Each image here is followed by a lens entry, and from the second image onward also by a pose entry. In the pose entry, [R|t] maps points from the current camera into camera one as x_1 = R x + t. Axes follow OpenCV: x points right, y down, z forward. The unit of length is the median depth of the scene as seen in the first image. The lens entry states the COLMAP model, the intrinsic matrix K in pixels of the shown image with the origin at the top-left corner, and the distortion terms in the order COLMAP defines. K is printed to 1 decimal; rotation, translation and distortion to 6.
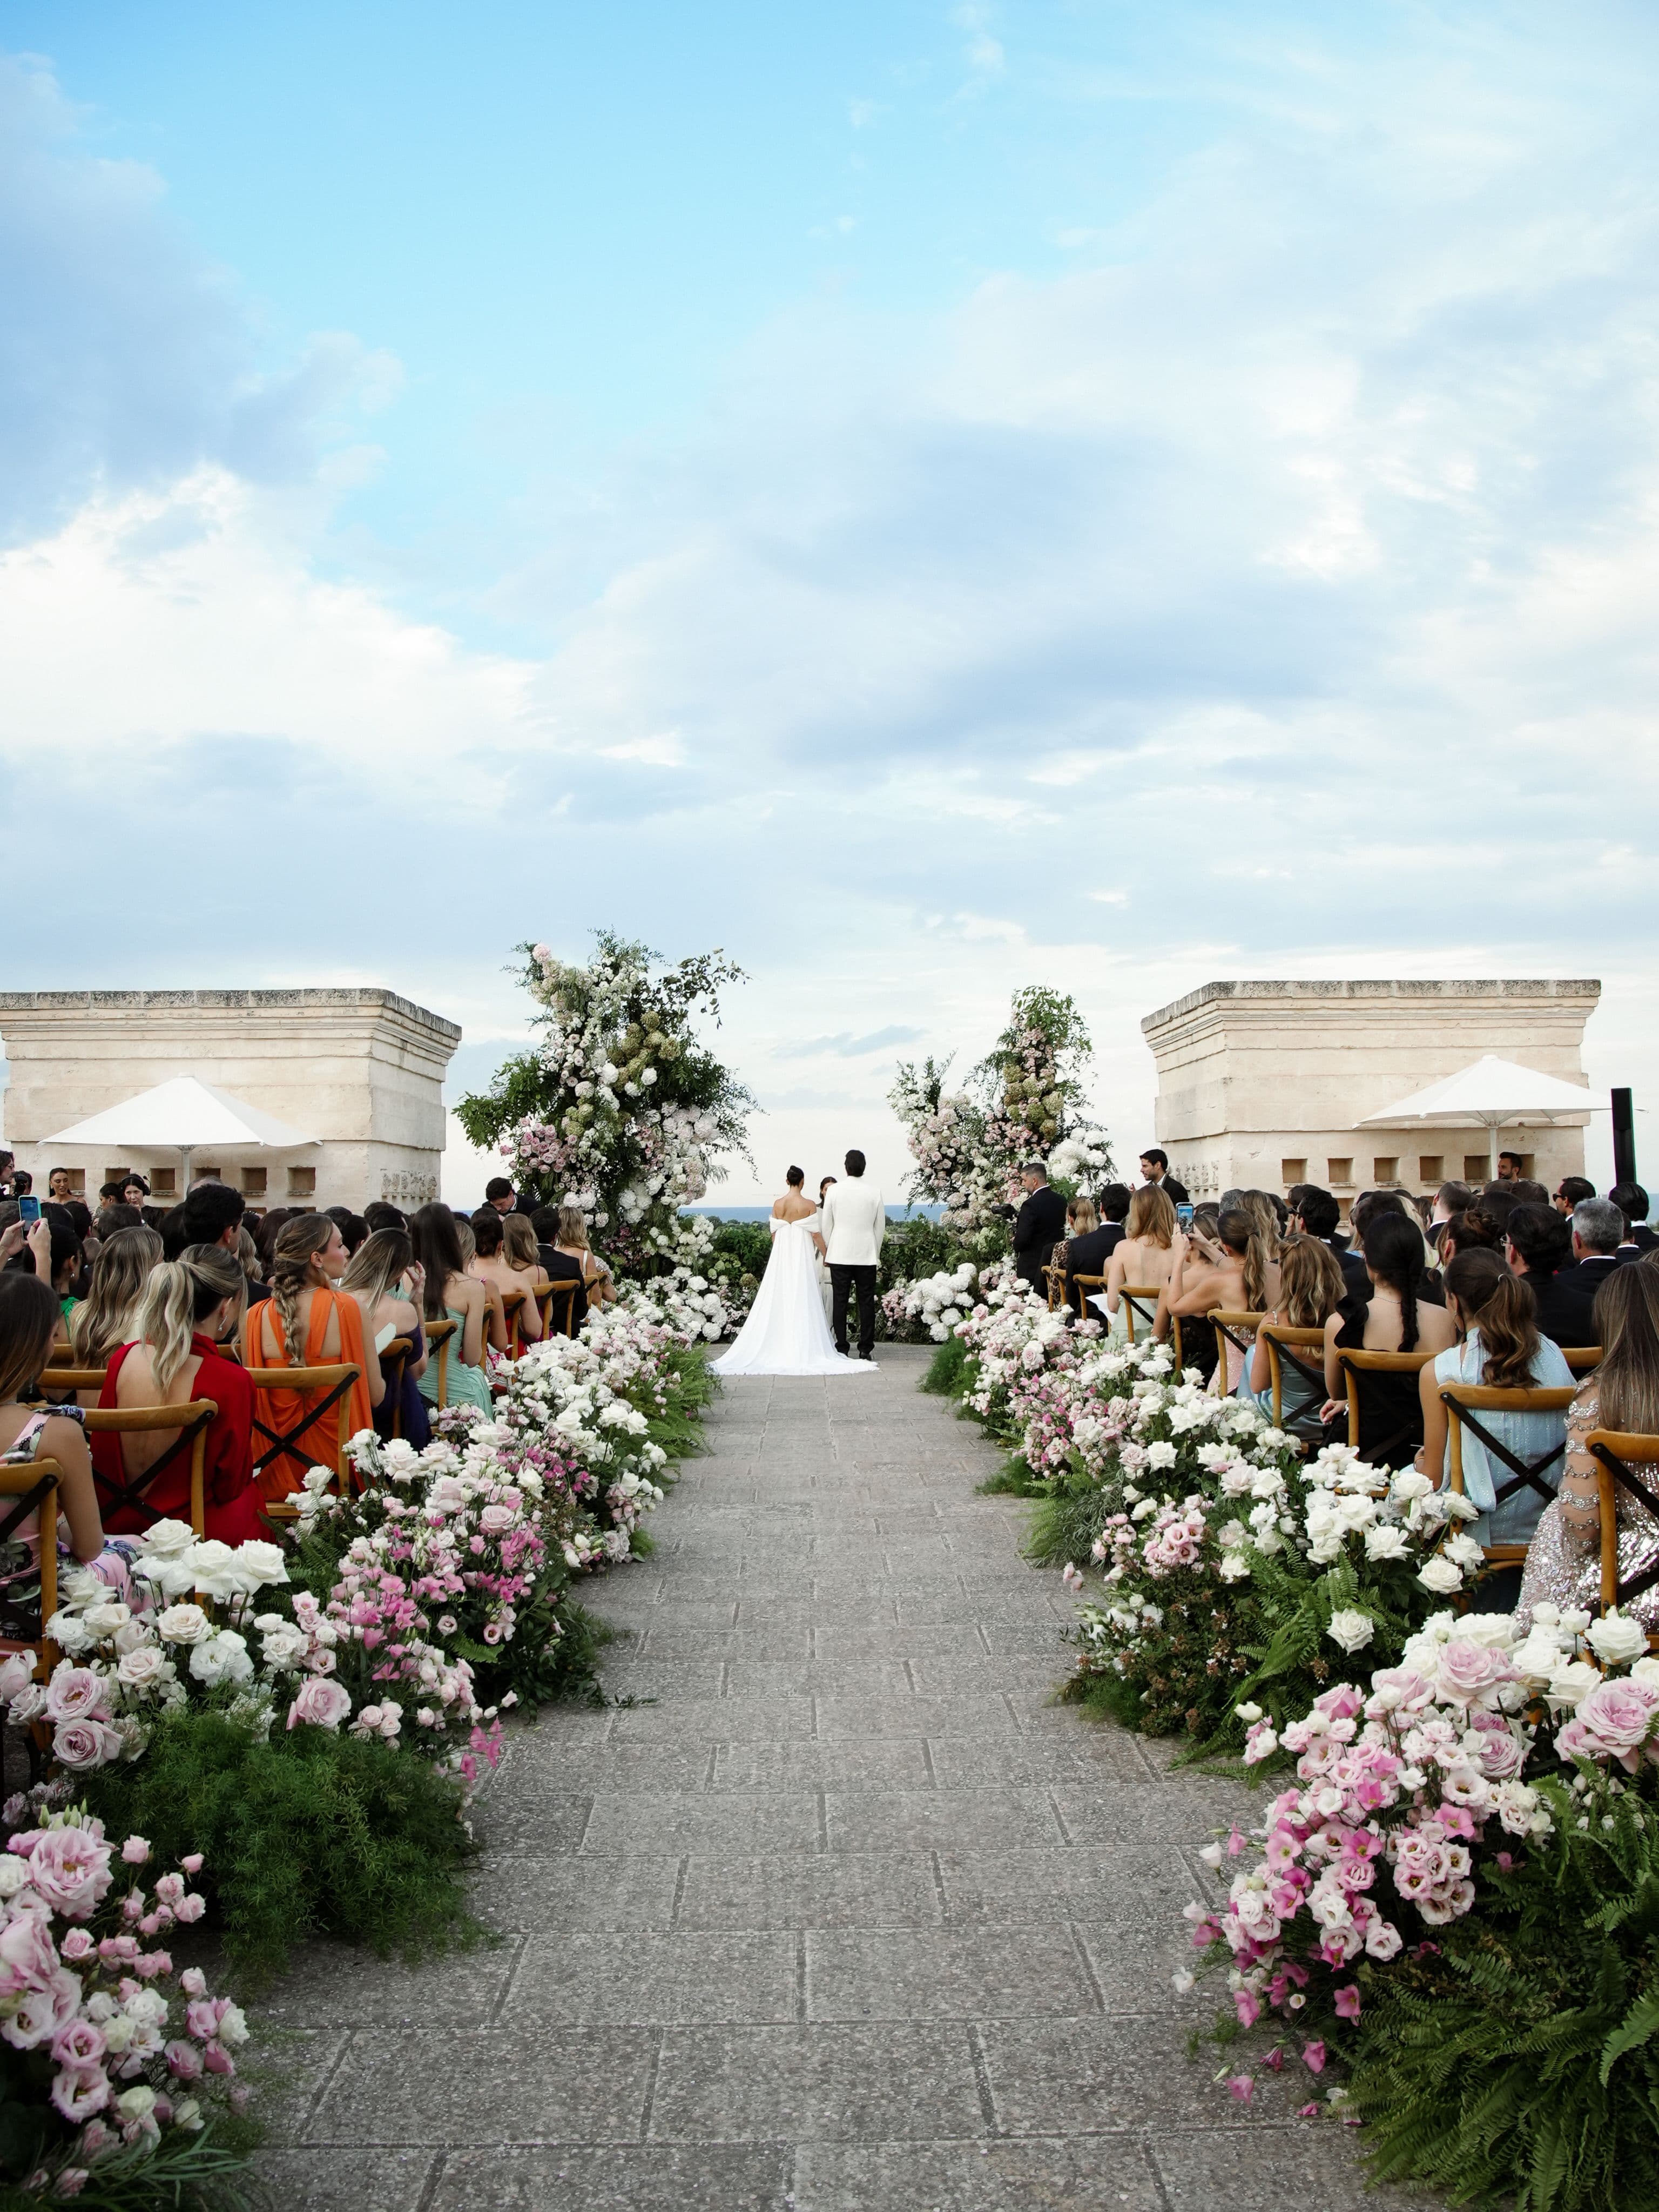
lens RADIAL K [[1448.9, 0, 829.5], [0, 1448.9, 1106.0], [0, 0, 1]] dist [-0.047069, -0.000202]
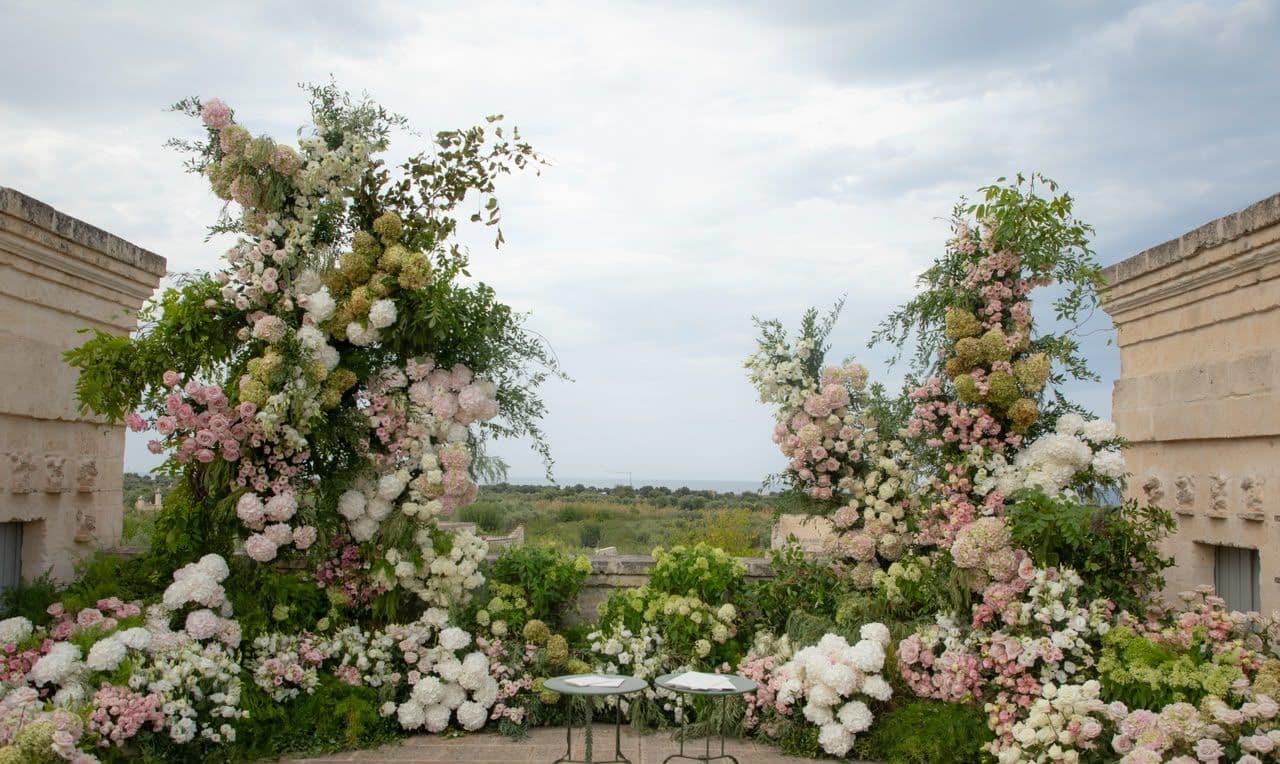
lens RADIAL K [[899.7, 0, 633.7], [0, 899.7, 423.5], [0, 0, 1]] dist [0.006389, 0.001493]
pose [[0.999358, 0.028775, -0.021353, -0.004788], [-0.028627, 0.999564, 0.007188, 0.021190], [0.021551, -0.006572, 0.999746, 0.597651]]
